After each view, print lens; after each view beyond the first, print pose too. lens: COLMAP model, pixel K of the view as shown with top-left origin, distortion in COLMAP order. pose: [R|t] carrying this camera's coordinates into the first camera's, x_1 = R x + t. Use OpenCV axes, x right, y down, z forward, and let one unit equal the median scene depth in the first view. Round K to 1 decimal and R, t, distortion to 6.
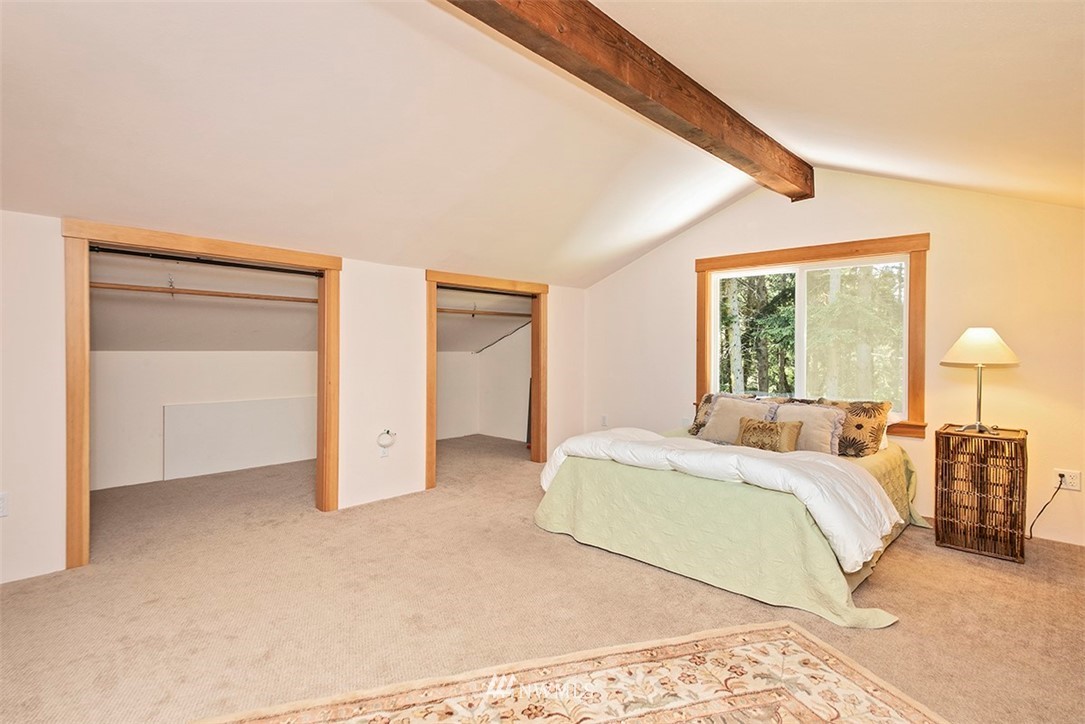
lens RADIAL K [[534.4, 0, 546.6], [0, 534.4, 357.9], [0, 0, 1]] dist [0.036023, 0.000311]
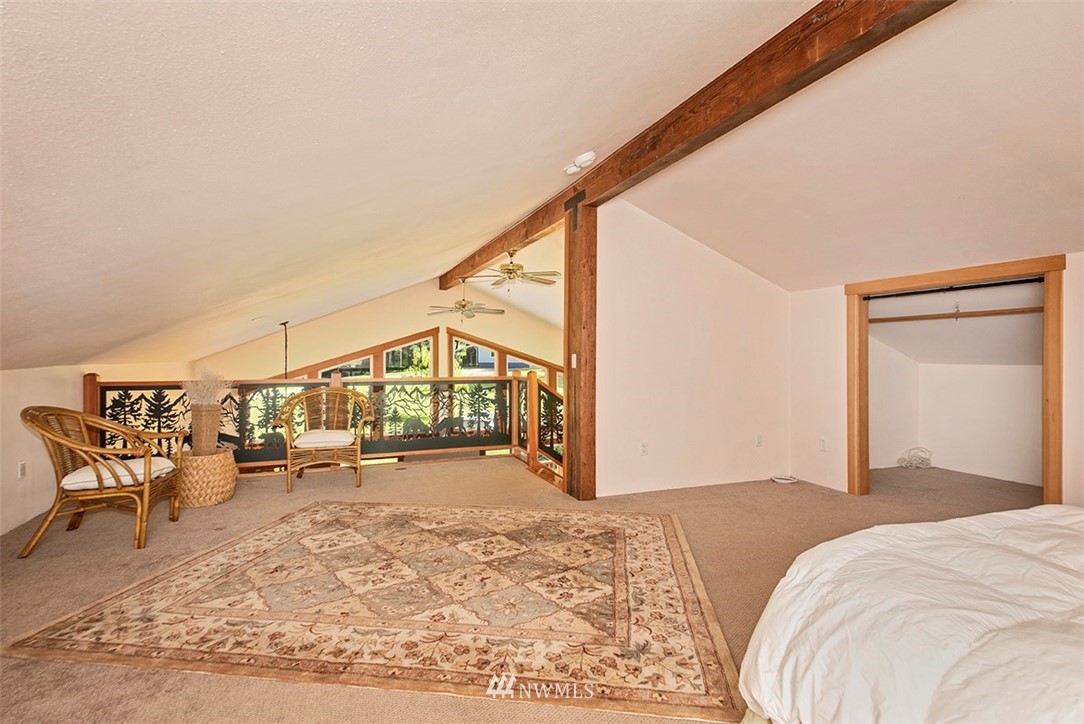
lens RADIAL K [[533.9, 0, 546.1], [0, 533.9, 357.9], [0, 0, 1]] dist [0.036023, 0.000311]
pose [[-0.411293, -0.017929, -0.911327, 0.979650], [-0.033367, 0.999433, -0.004603, 0.010250], [0.910892, 0.028515, -0.411658, 0.821519]]
